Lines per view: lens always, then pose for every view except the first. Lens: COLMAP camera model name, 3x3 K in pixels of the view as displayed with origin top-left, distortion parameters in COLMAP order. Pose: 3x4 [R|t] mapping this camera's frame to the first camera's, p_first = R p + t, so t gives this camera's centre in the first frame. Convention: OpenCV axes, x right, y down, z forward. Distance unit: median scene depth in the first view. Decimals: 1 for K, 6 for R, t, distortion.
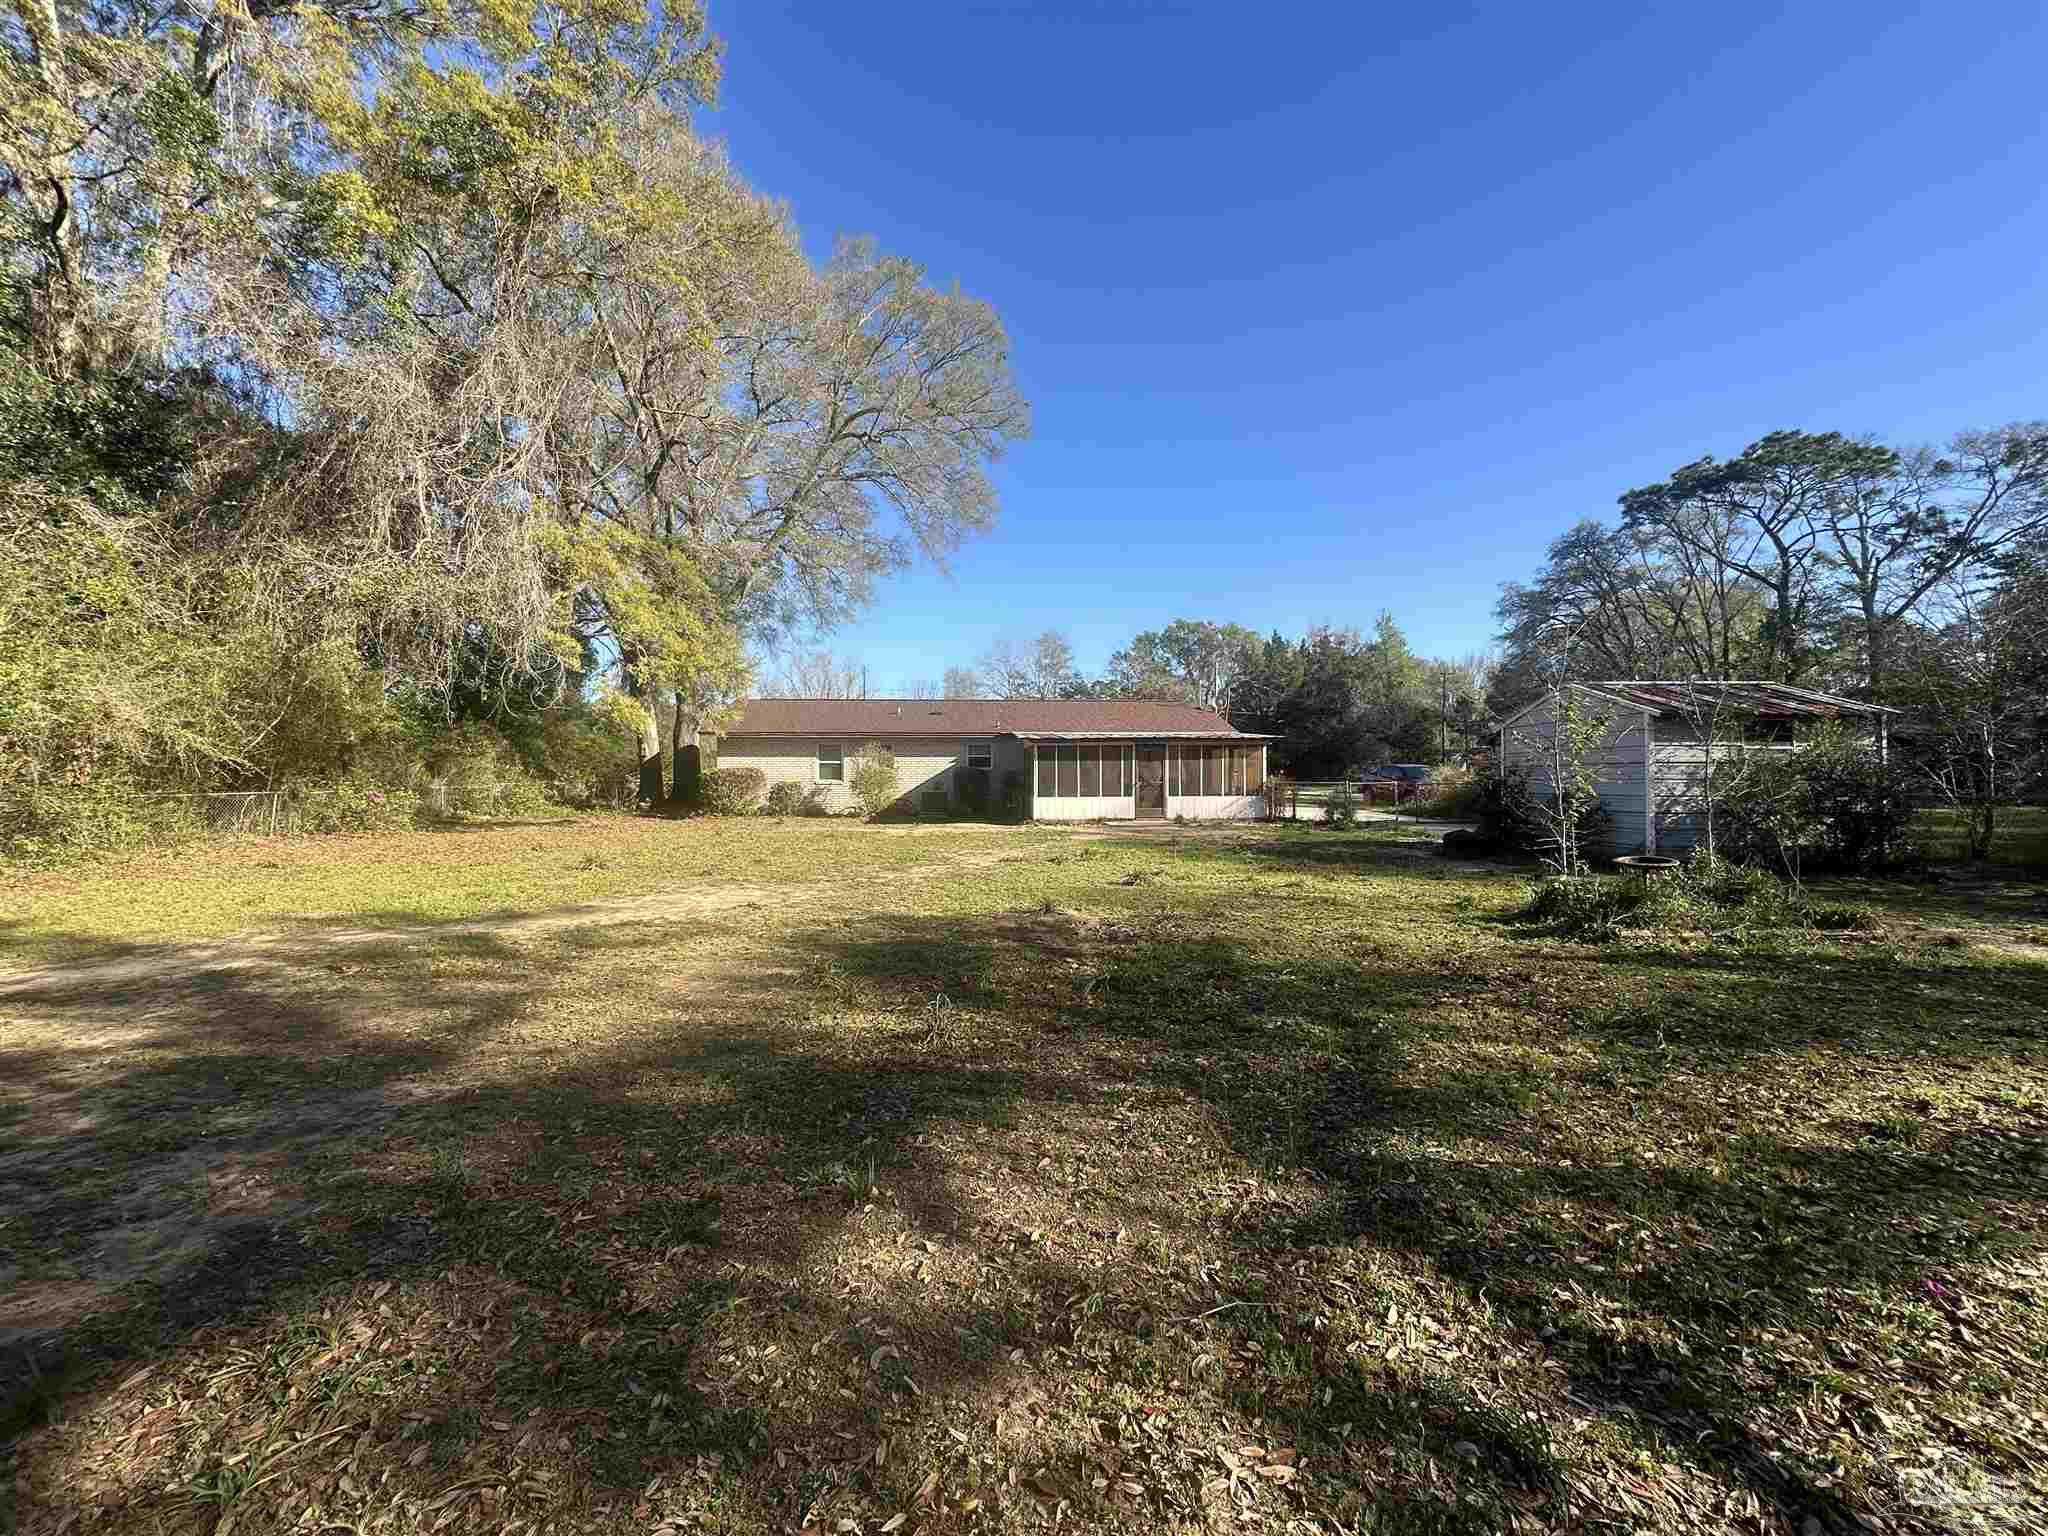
lens RADIAL K [[819.6, 0, 1024.1], [0, 819.6, 770.1], [0, 0, 1]] dist [-0.000031, -0.000247]
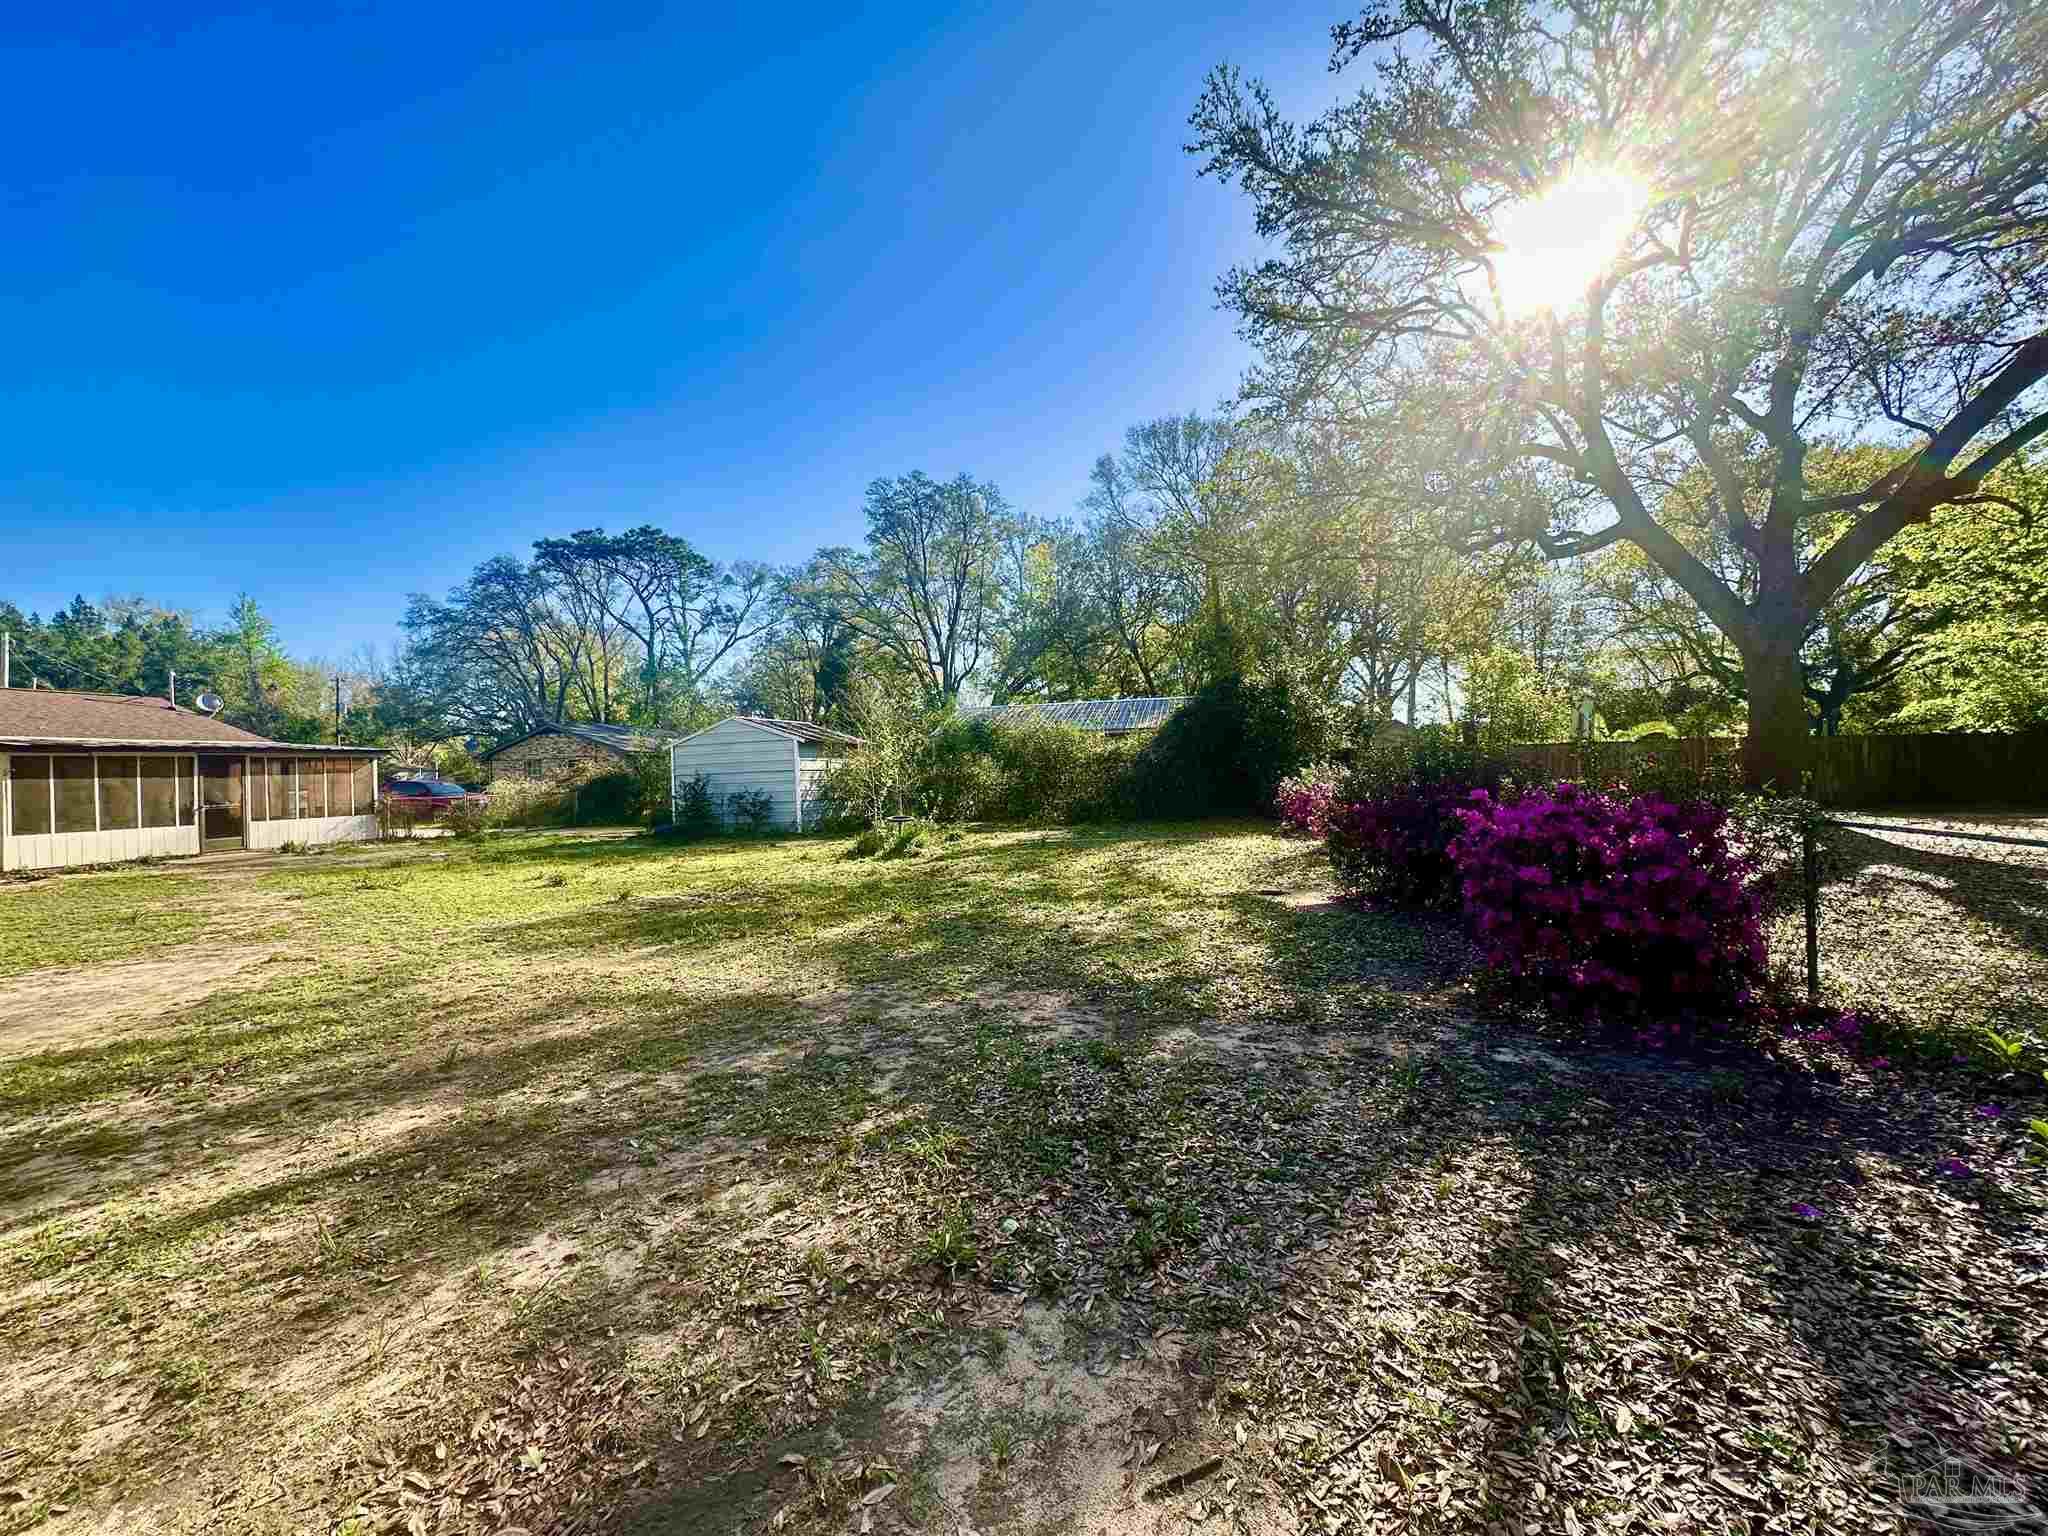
lens RADIAL K [[819.6, 0, 1024.0], [0, 819.6, 764.7], [0, 0, 1]] dist [-0.000031, -0.000247]
pose [[0.307226, 0.000744, 0.951636, -0.157585], [0.025106, 0.999645, -0.008887, 0.001351], [-0.951305, 0.026622, 0.307098, 0.020554]]
